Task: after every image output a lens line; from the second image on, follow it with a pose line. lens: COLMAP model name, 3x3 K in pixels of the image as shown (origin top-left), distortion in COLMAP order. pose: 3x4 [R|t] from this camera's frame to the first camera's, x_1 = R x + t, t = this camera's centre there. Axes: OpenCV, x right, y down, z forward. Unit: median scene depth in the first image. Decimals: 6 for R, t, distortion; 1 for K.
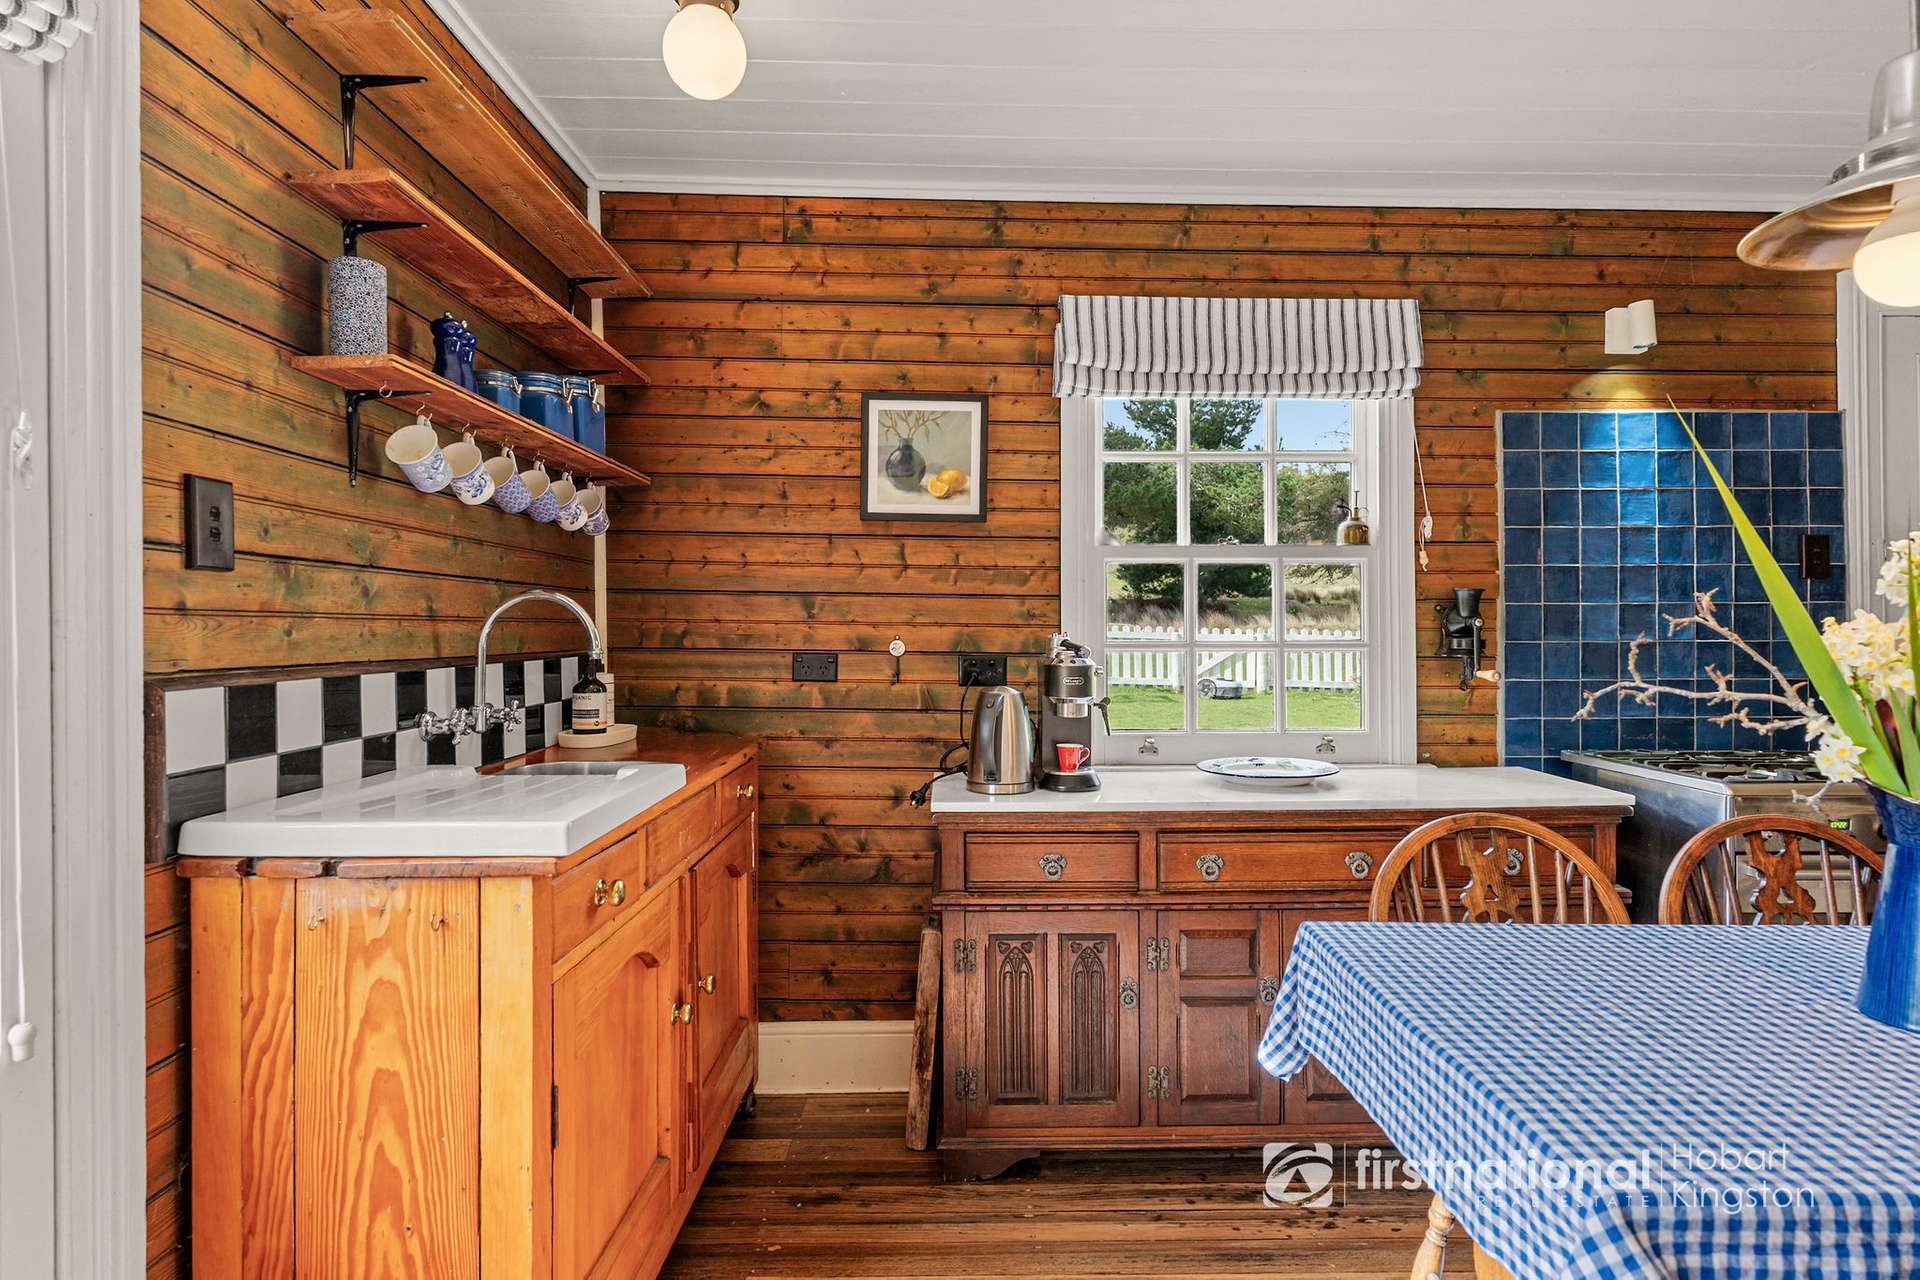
lens RADIAL K [[1029.0, 0, 994.1], [0, 1029.0, 629.5], [0, 0, 1]] dist [-0.004352, -0.000976]
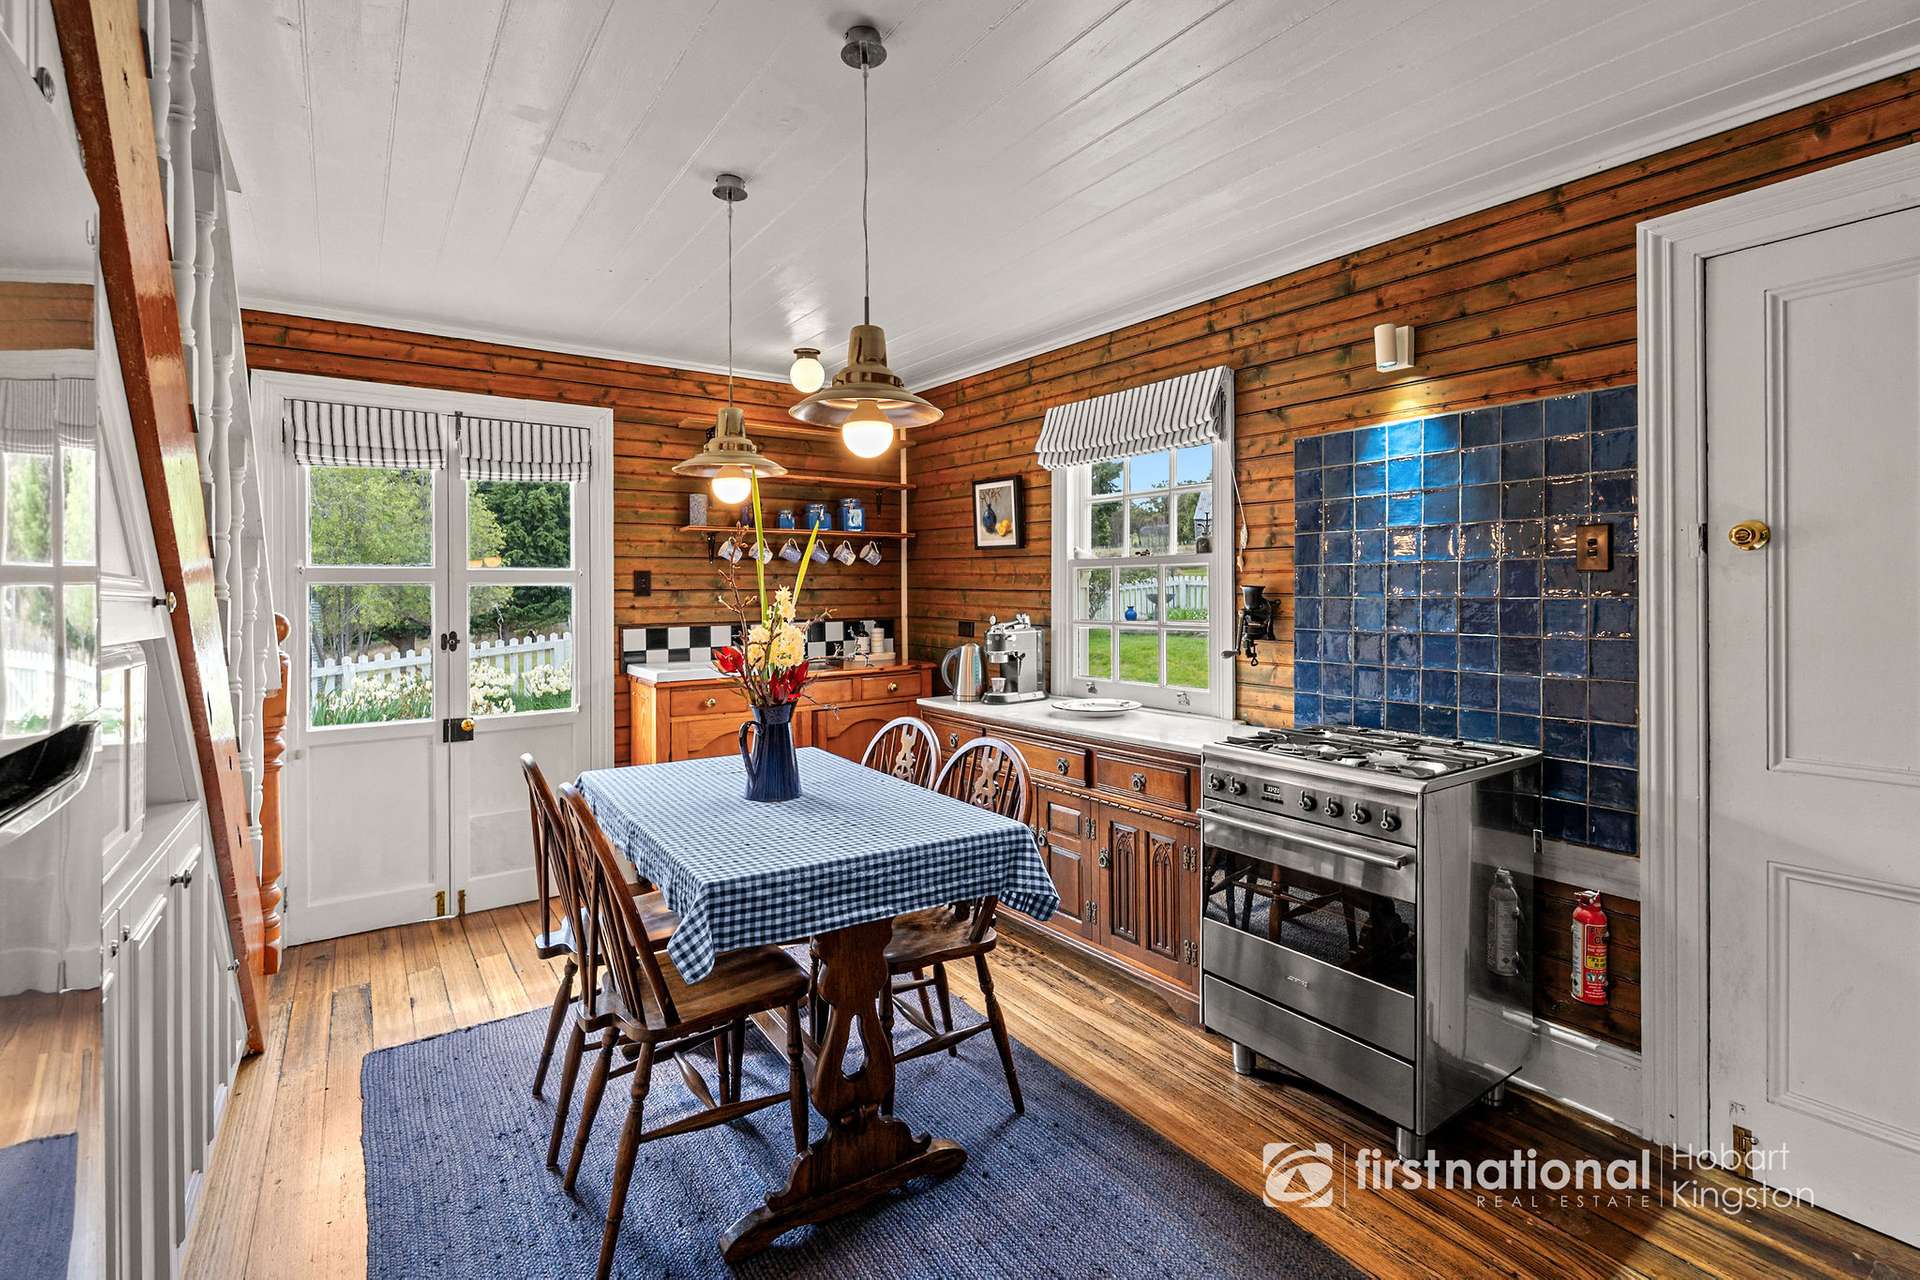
lens RADIAL K [[898.1, 0, 963.2], [0, 898.1, 589.9], [0, 0, 1]] dist [0.000990, 0.000140]
pose [[0.557770, -0.000593, -0.829995, 1.163335], [0.004395, 0.999988, 0.002239, -0.038372], [0.829984, -0.004897, 0.557766, 0.080911]]
